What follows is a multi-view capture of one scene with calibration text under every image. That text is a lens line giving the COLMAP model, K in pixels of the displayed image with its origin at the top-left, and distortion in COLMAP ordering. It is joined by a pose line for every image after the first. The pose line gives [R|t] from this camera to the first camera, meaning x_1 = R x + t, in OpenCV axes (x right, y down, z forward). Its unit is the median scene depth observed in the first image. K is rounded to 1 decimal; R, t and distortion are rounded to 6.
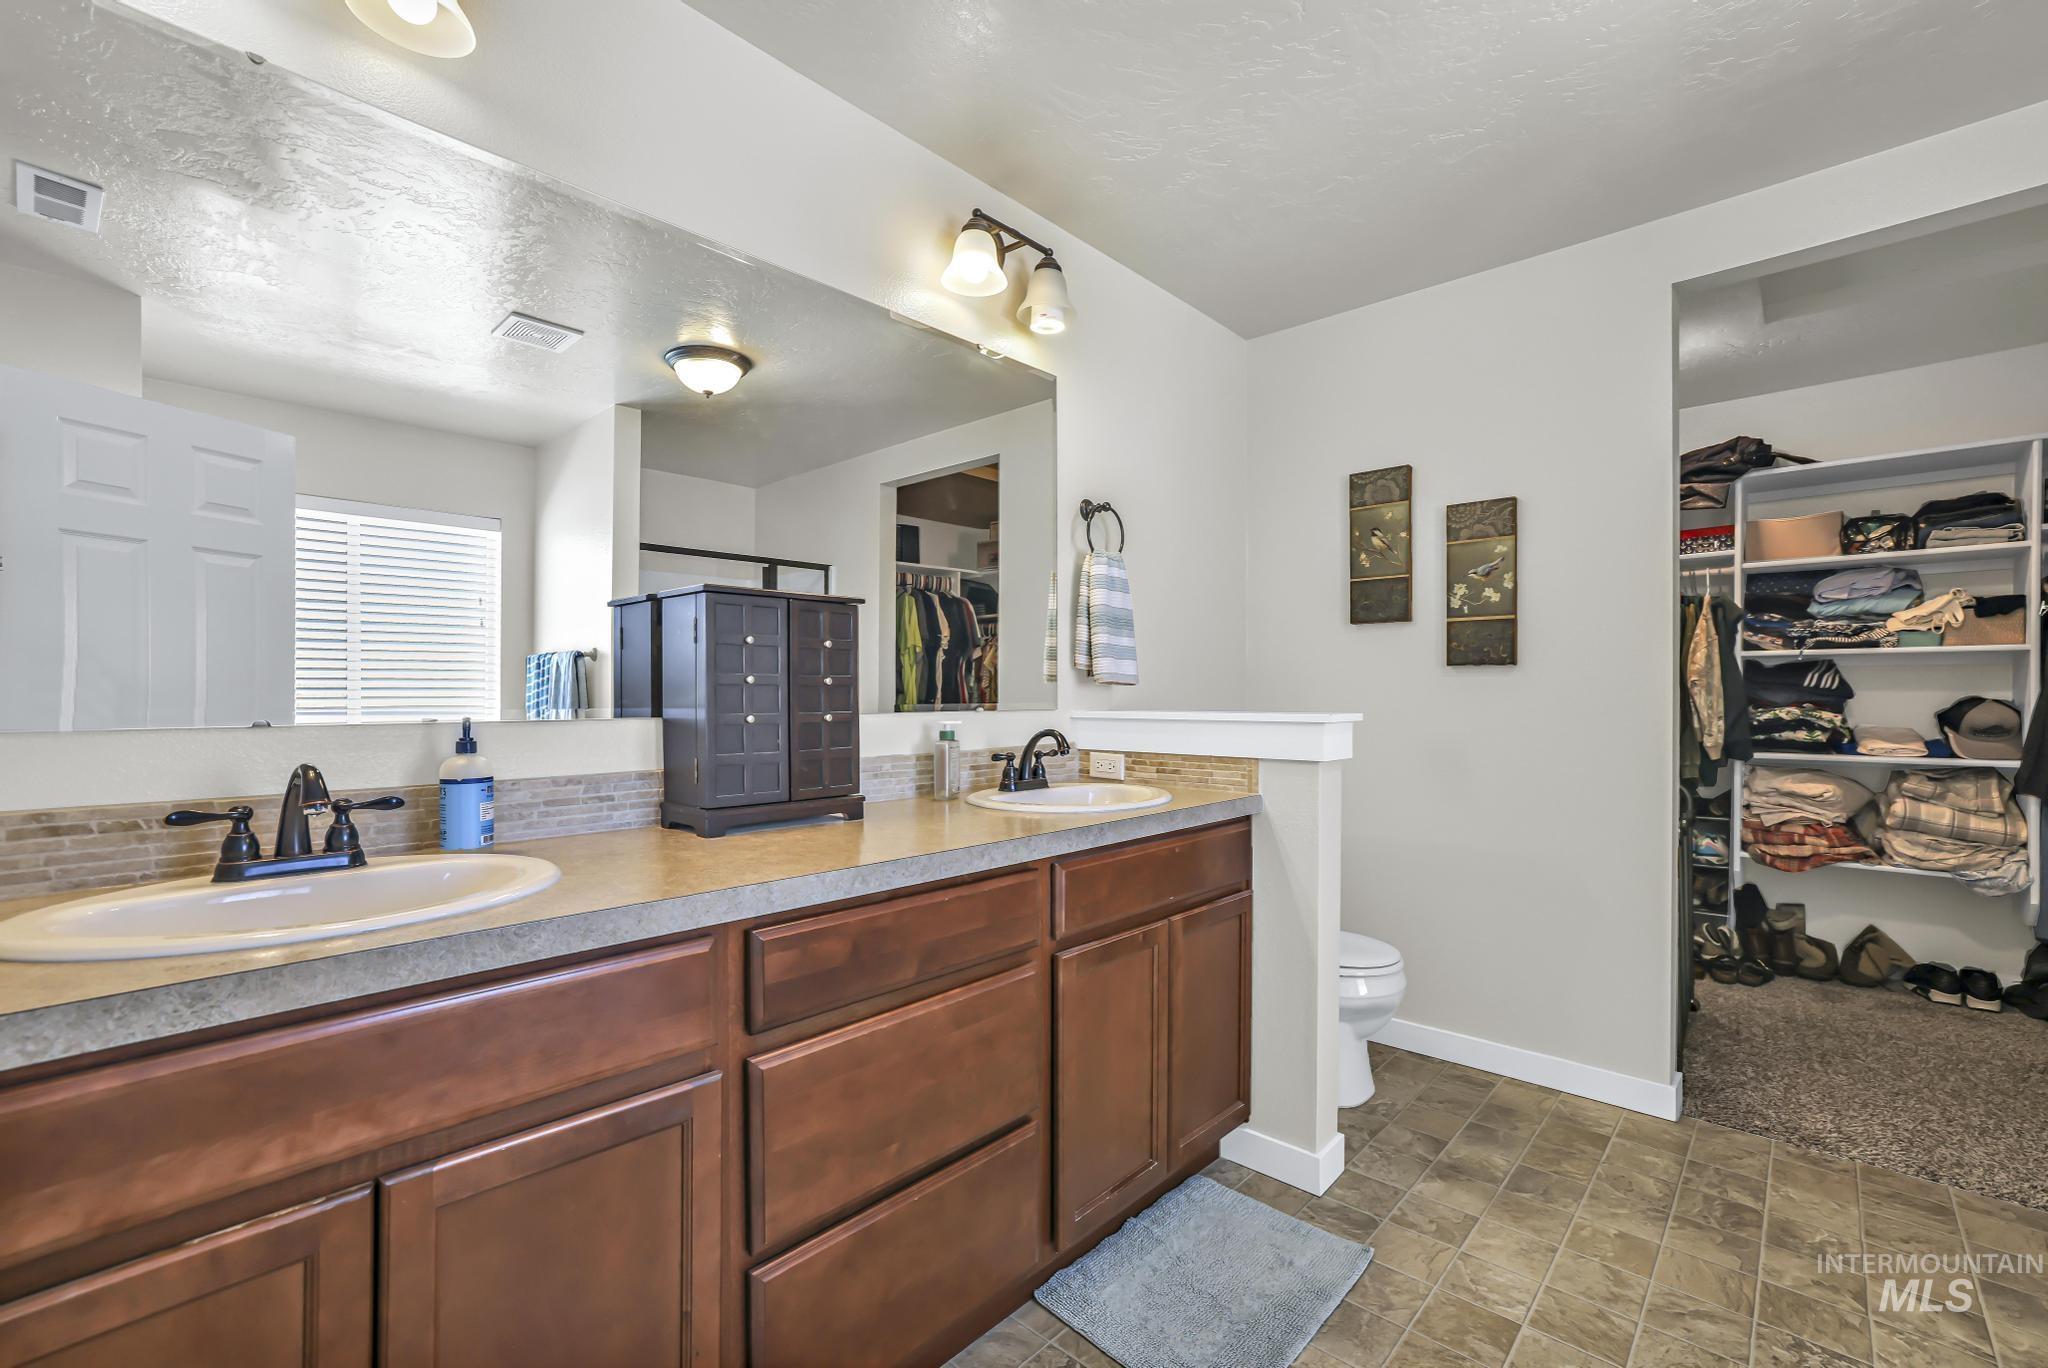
lens RADIAL K [[878.2, 0, 1024.0], [0, 878.2, 684.0], [0, 0, 1]] dist [-0.026934, 0.013711]
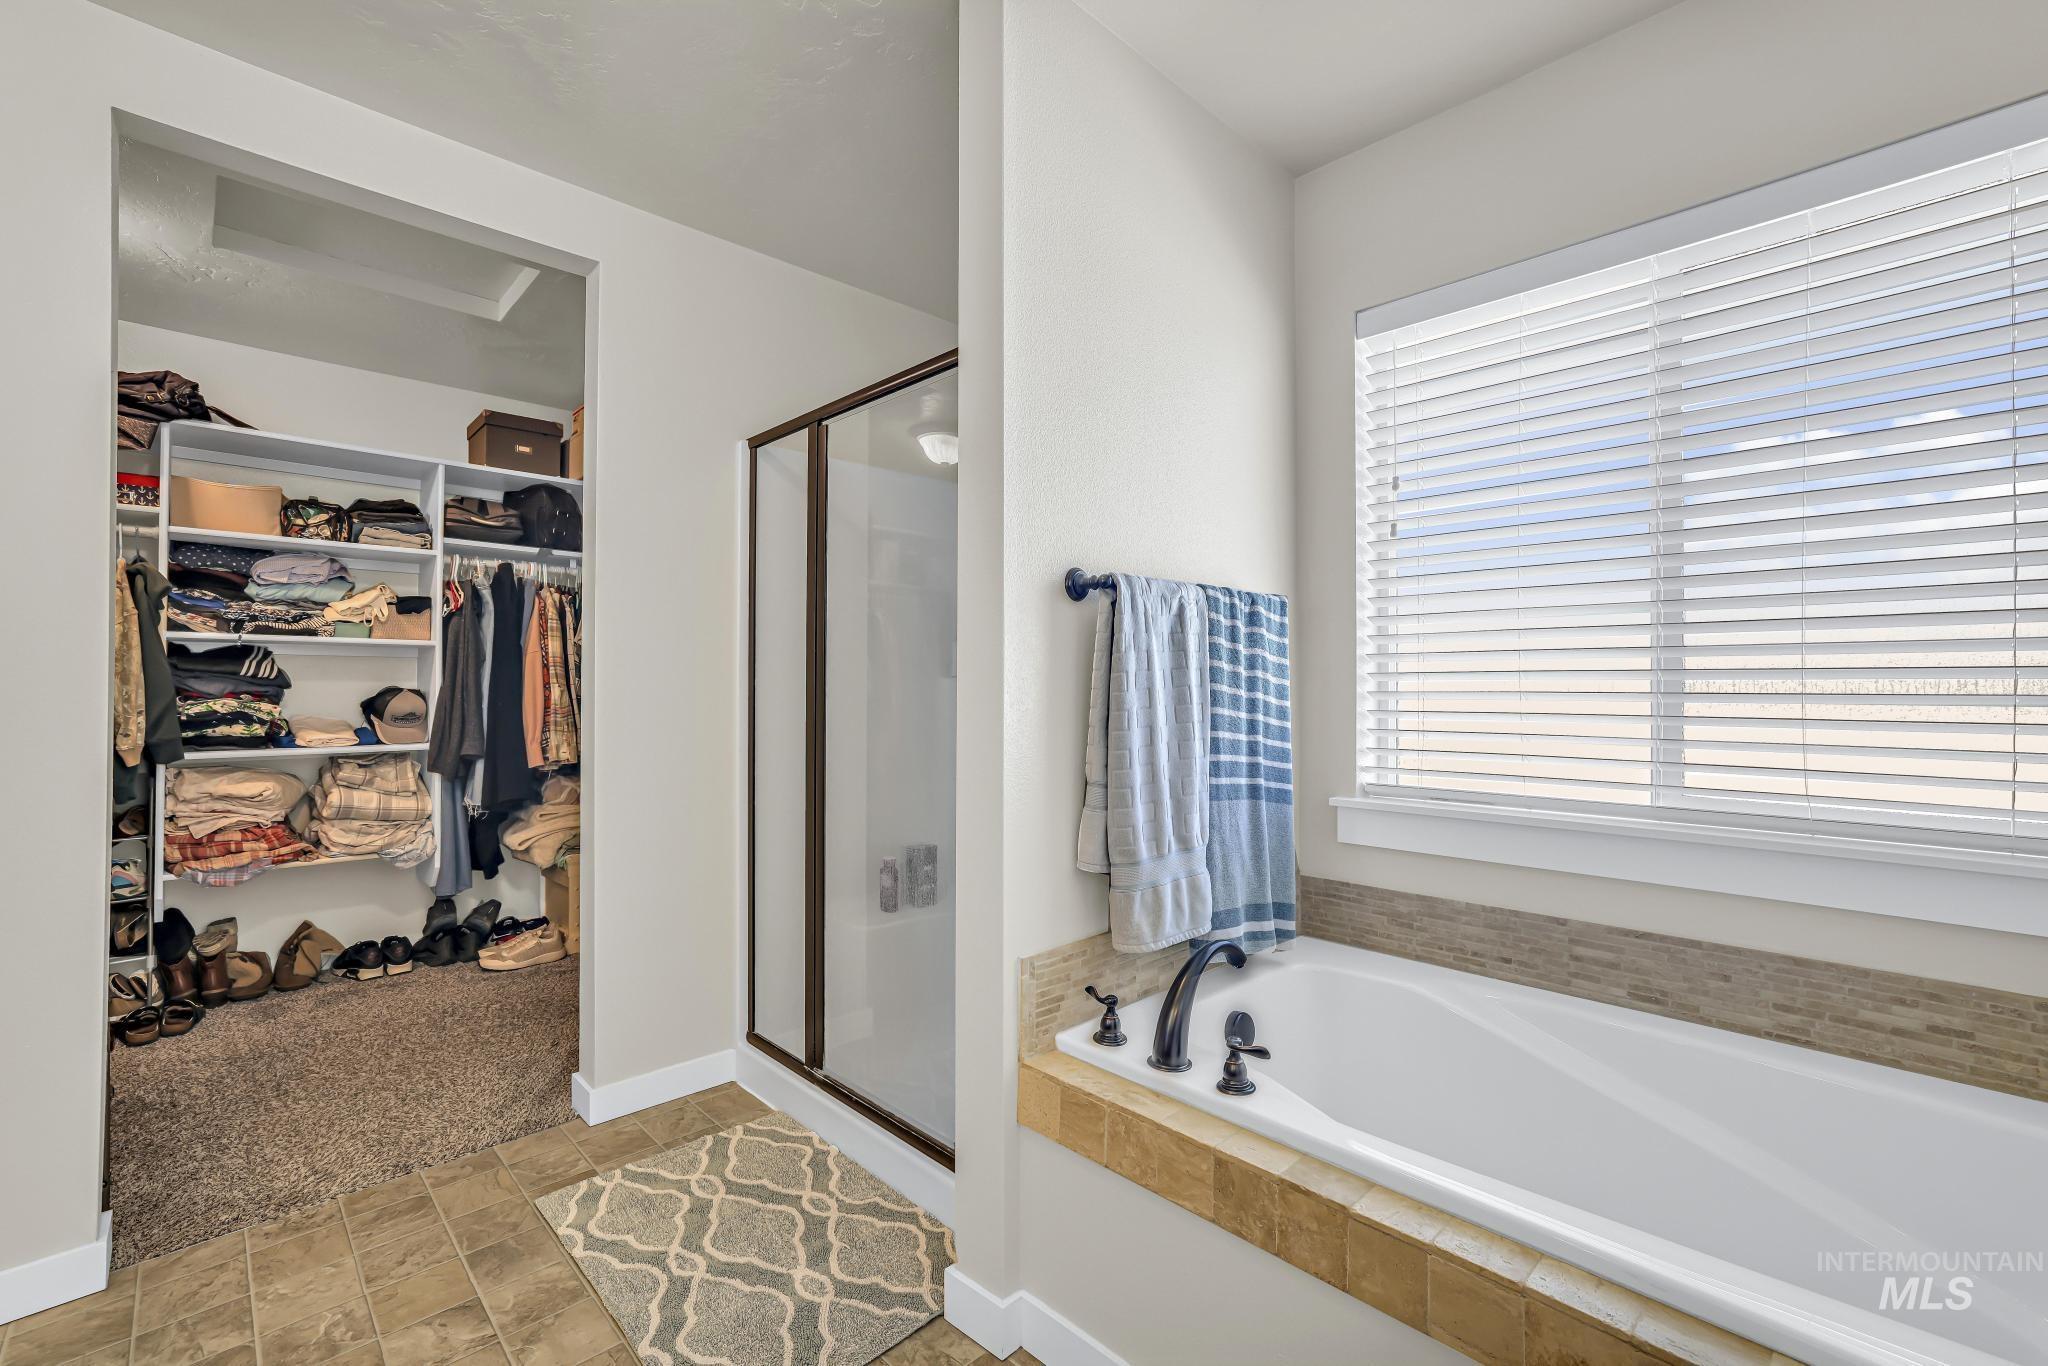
lens RADIAL K [[878.2, 0, 1024.0], [0, 878.2, 683.0], [0, 0, 1]] dist [-0.026934, 0.013711]
pose [[0.063736, 0.004190, 0.997958, 0.057745], [-0.014062, 0.999896, -0.003300, 0.002544], [-0.997868, -0.013823, 0.063788, 0.137839]]
